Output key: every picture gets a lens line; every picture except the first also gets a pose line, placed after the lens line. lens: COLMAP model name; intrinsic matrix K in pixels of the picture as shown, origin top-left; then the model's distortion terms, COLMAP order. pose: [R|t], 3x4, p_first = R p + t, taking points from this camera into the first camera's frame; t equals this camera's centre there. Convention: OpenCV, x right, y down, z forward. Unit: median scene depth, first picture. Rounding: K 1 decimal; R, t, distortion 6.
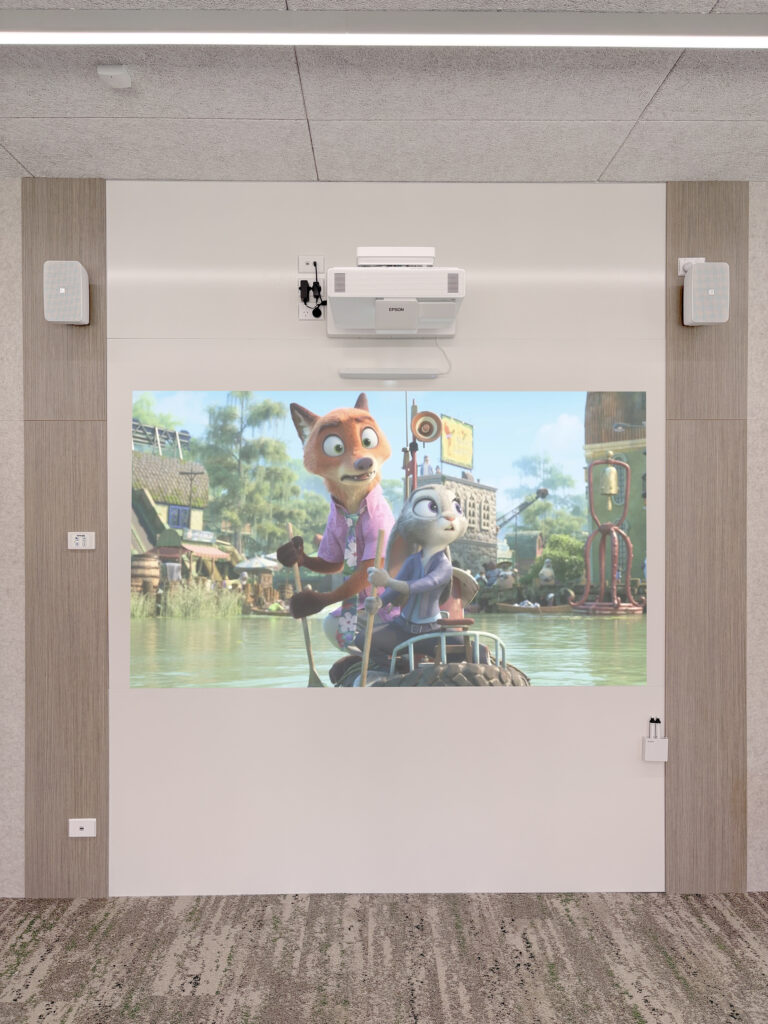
lens RADIAL K [[776.9, 0, 387.9], [0, 776.9, 510.8], [0, 0, 1]] dist [0.038368, -0.045453]
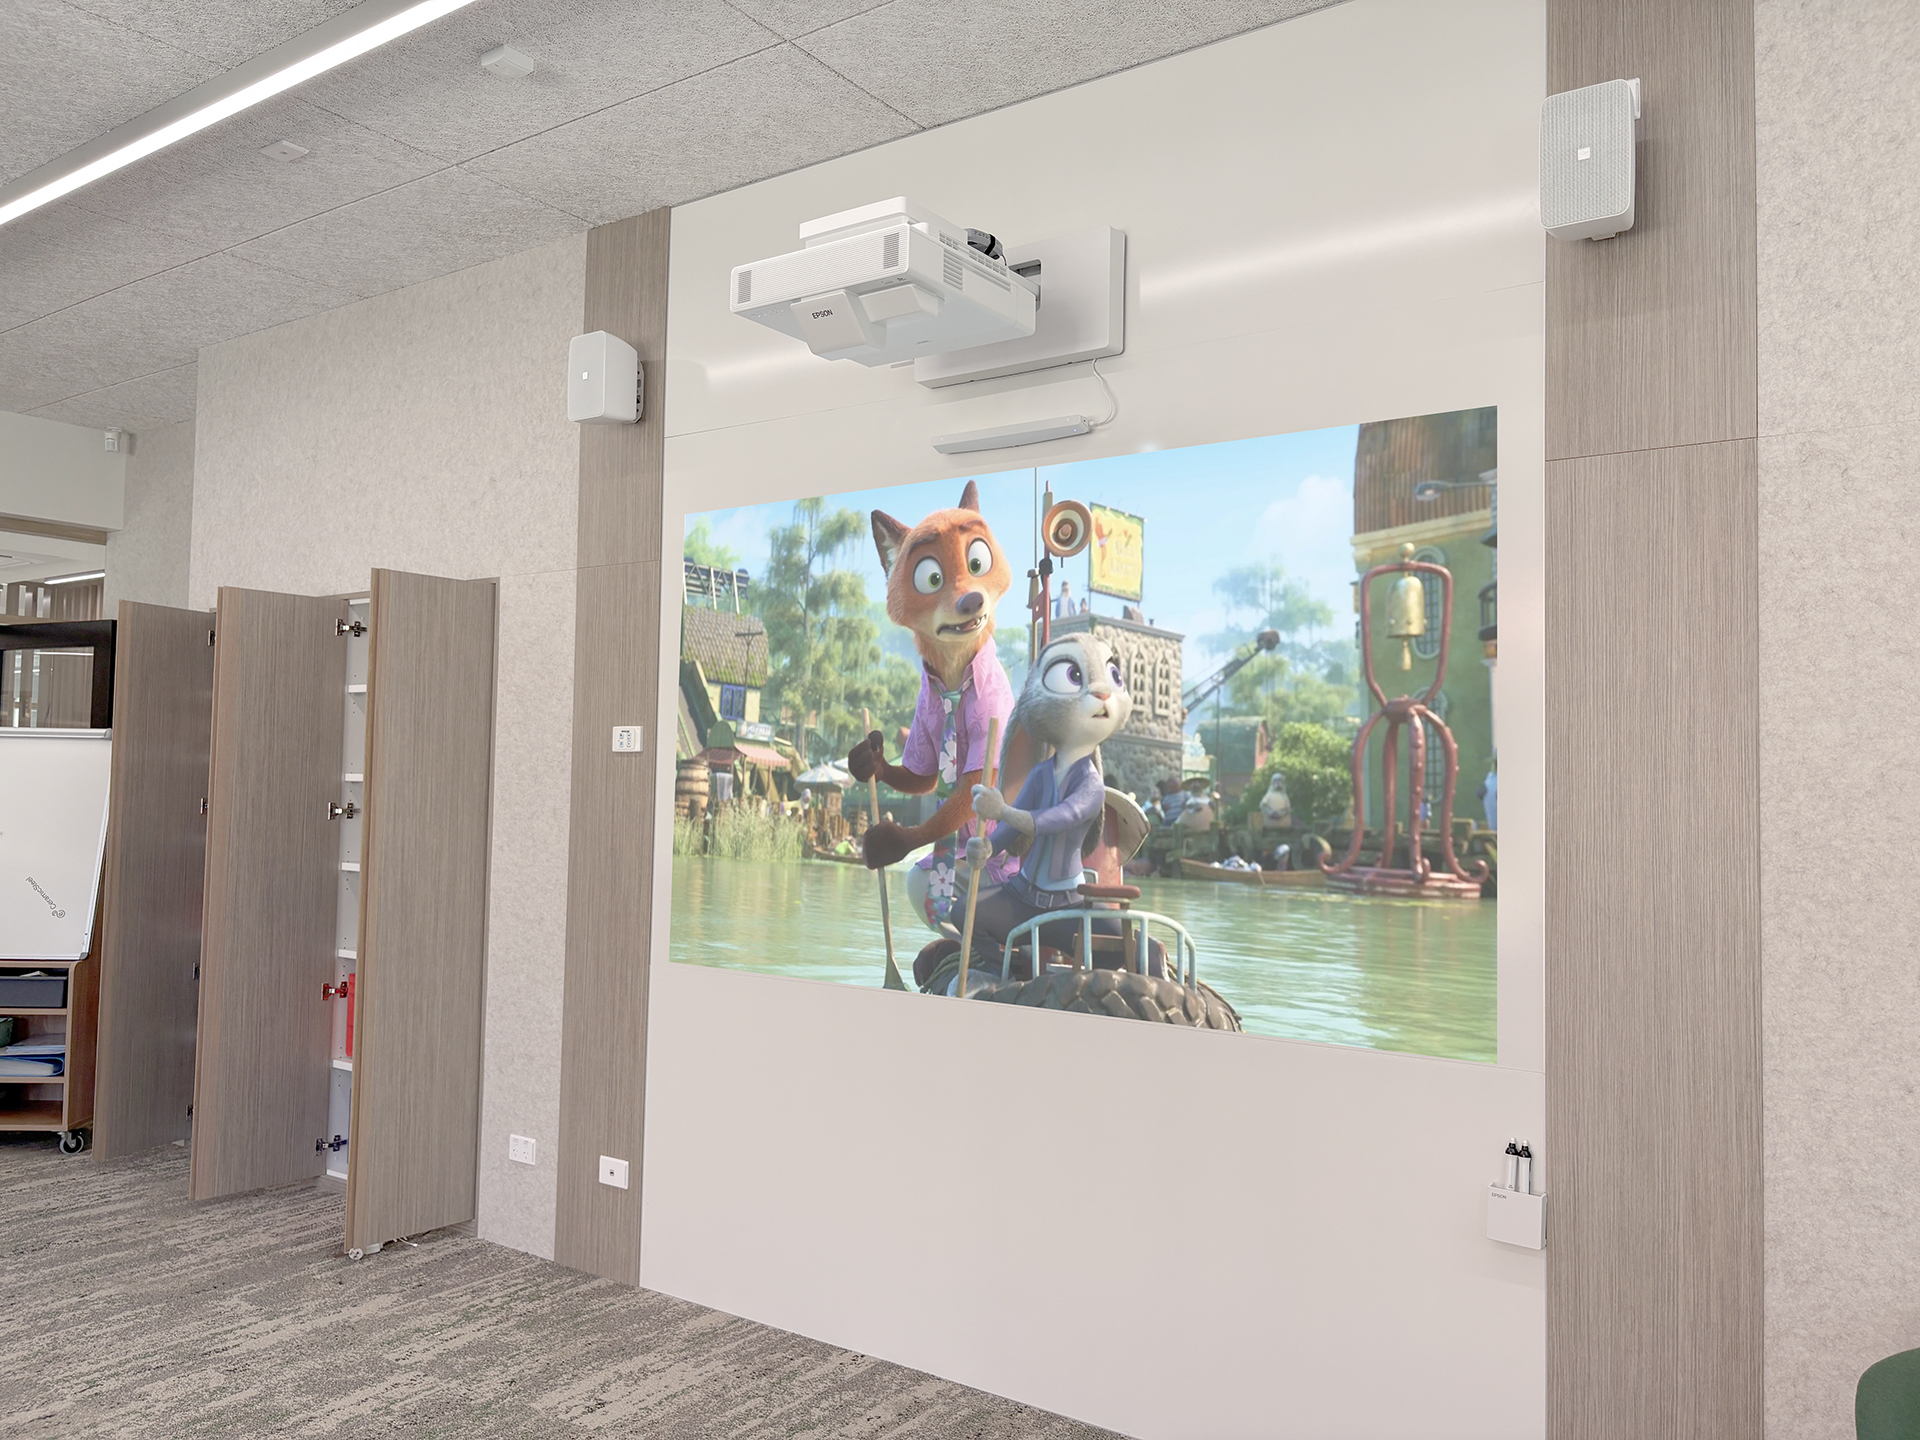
lens RADIAL K [[1456.8, 0, 954.2], [0, 1456.8, 717.5], [0, 0, 1]] dist [0.038368, -0.045453]
pose [[0.808163, -0.013237, -0.588810, 0.578405], [-0.022604, 0.998314, -0.053468, 0.080390], [0.588525, 0.056520, 0.806501, 0.147498]]
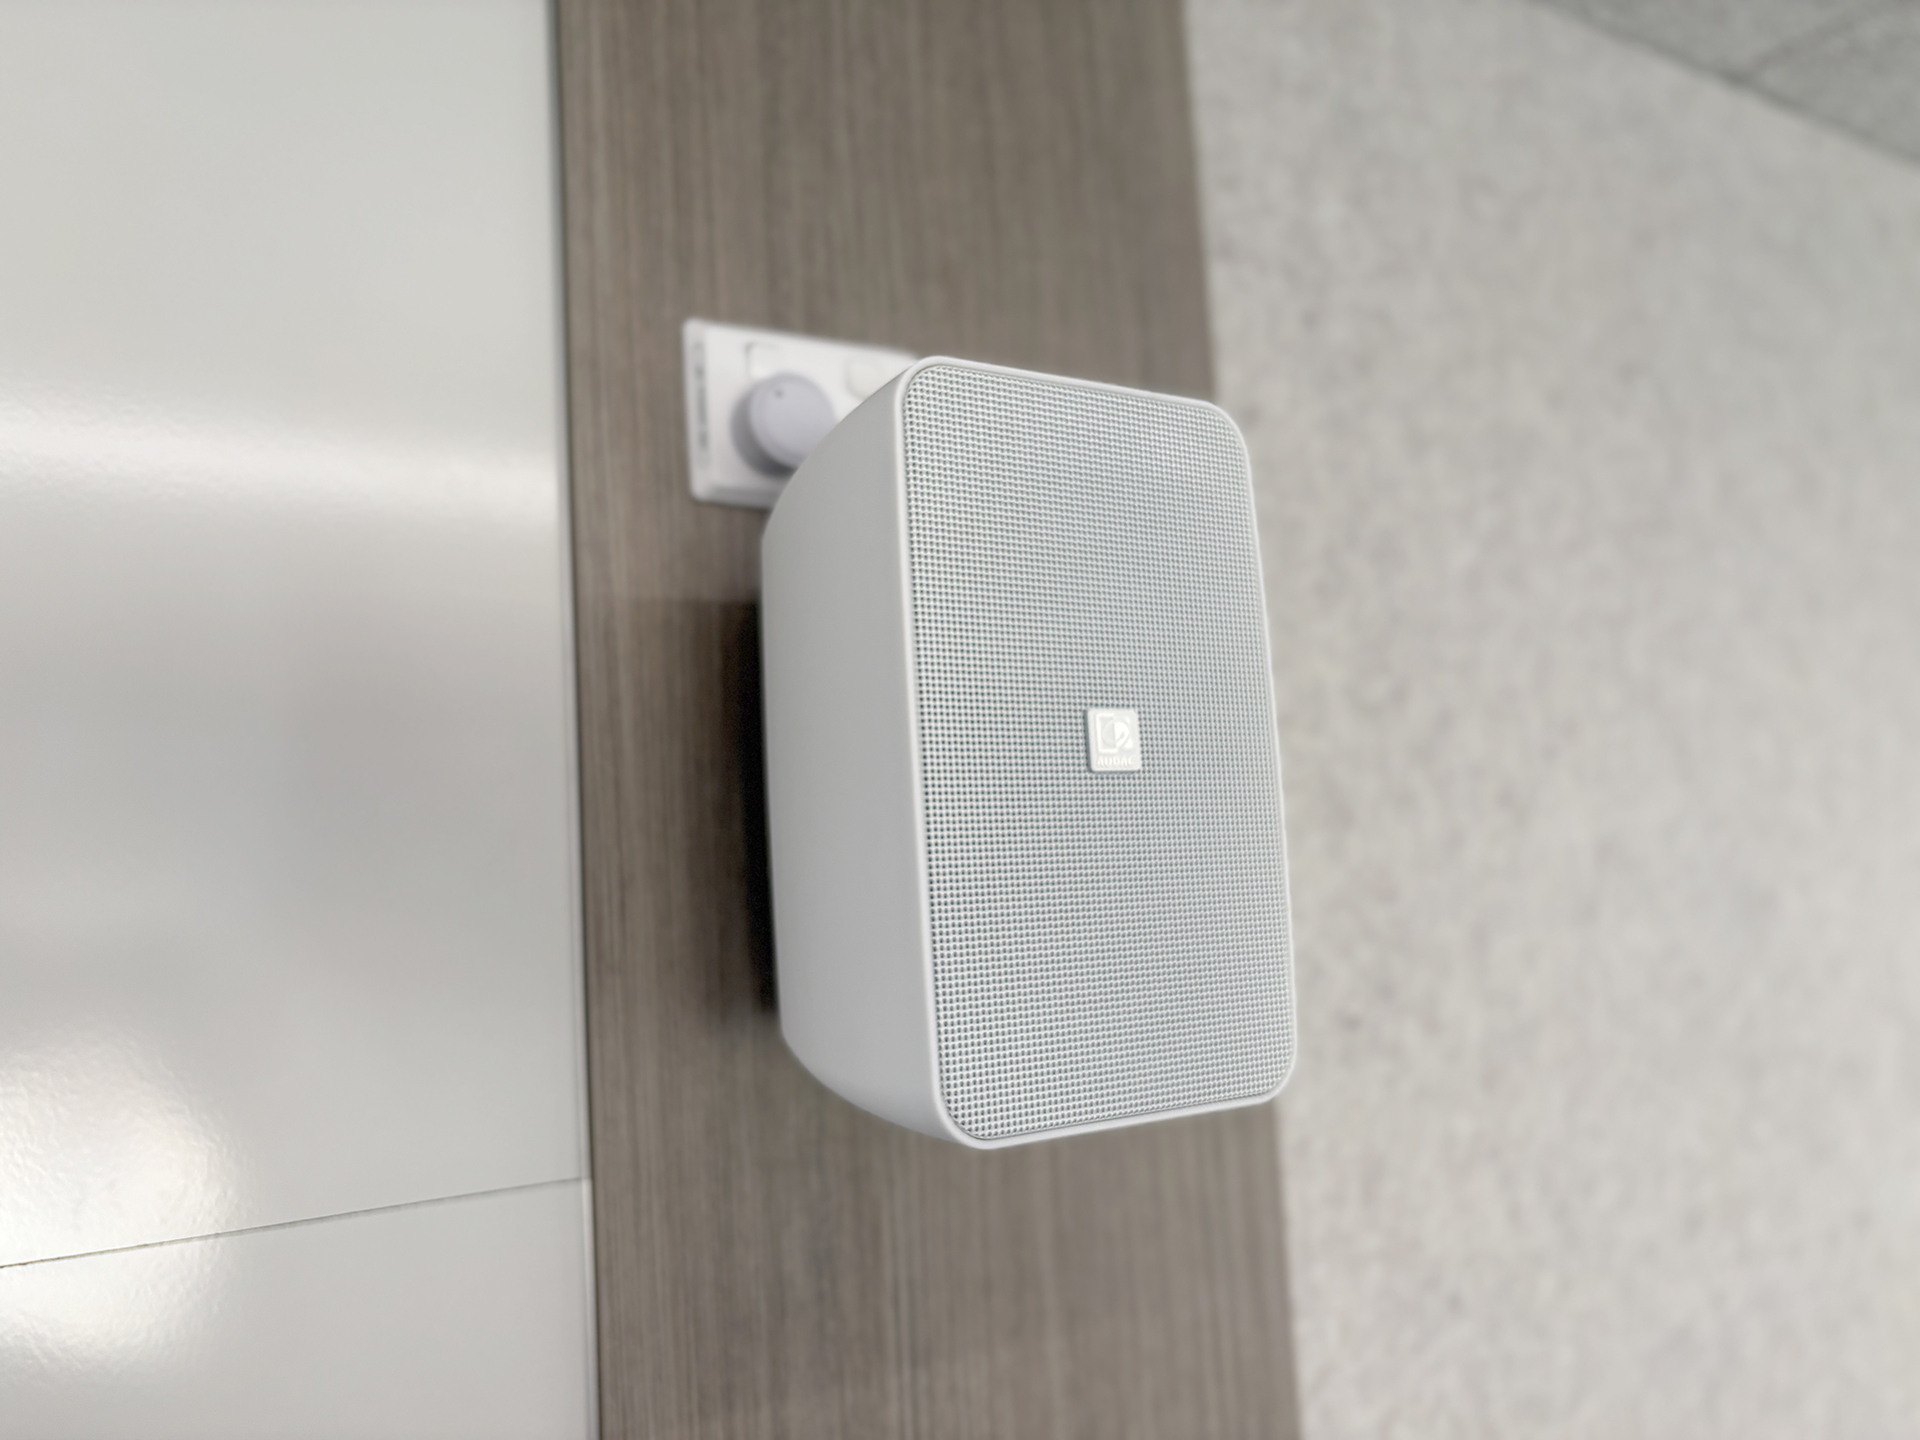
lens RADIAL K [[1531.3, 0, 954.7], [0, 1531.3, 728.5], [0, 0, 1]] dist [-0.000969, -0.001786]
pose [[0.851107, 0.009667, 0.524903, 0.303014], [0.061071, 0.991219, -0.117280, -0.251184], [-0.521428, 0.131874, 0.843043, 0.836383]]
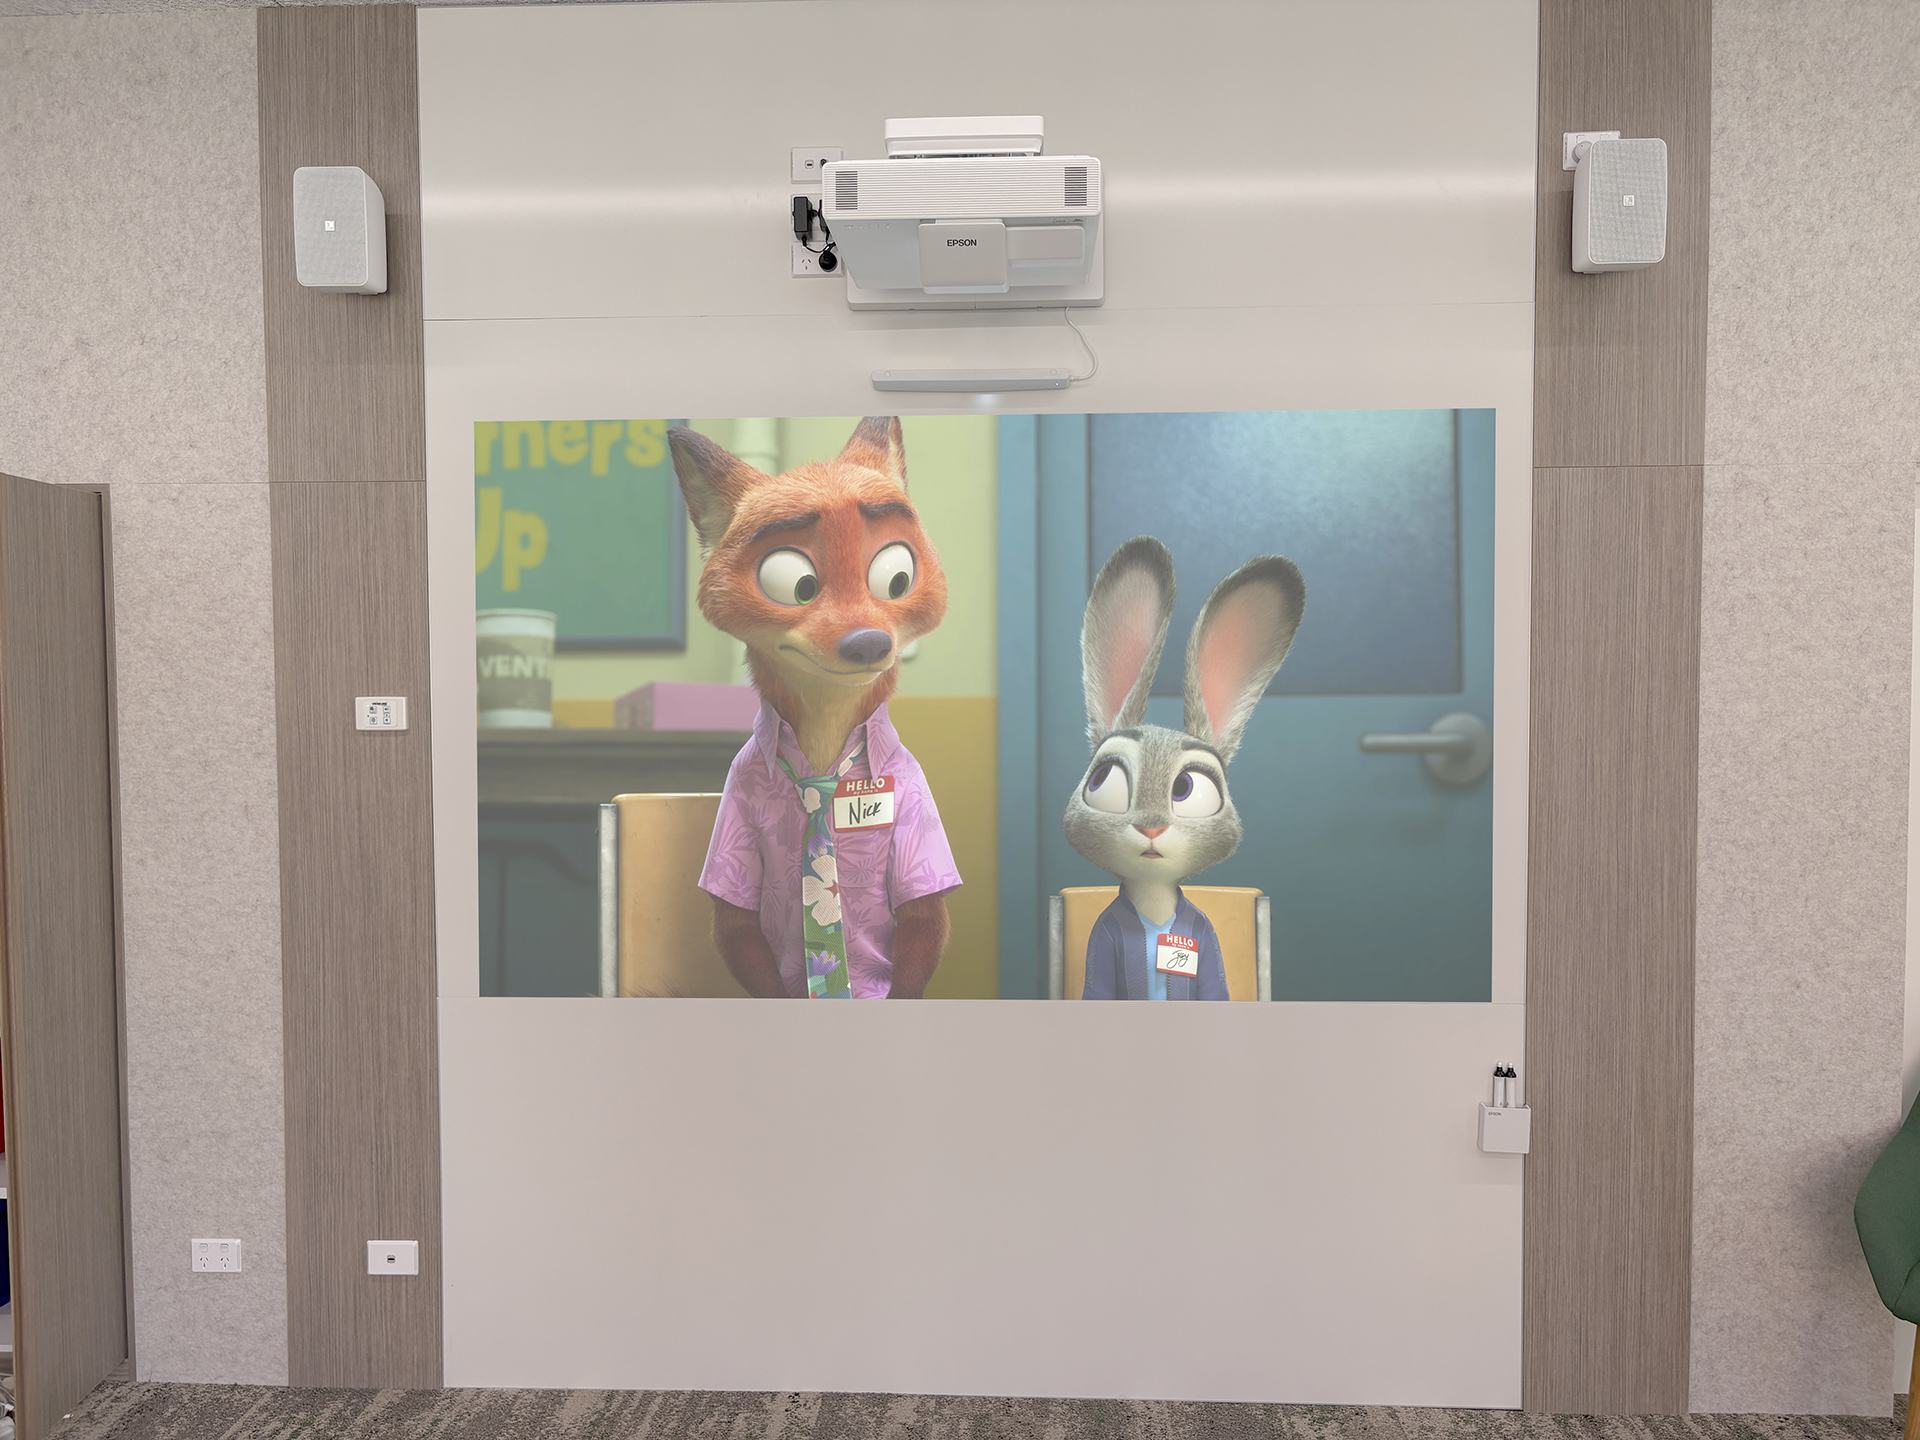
lens RADIAL K [[1456.8, 0, 959.6], [0, 1456.8, 719.2], [0, 0, 1]] dist [0.038368, -0.045453]
pose [[0.998078, -0.000635, -0.061974, 0.052301], [0.002822, 0.999376, 0.035215, 0.008693], [0.061913, -0.035322, 0.997456, 0.050785]]
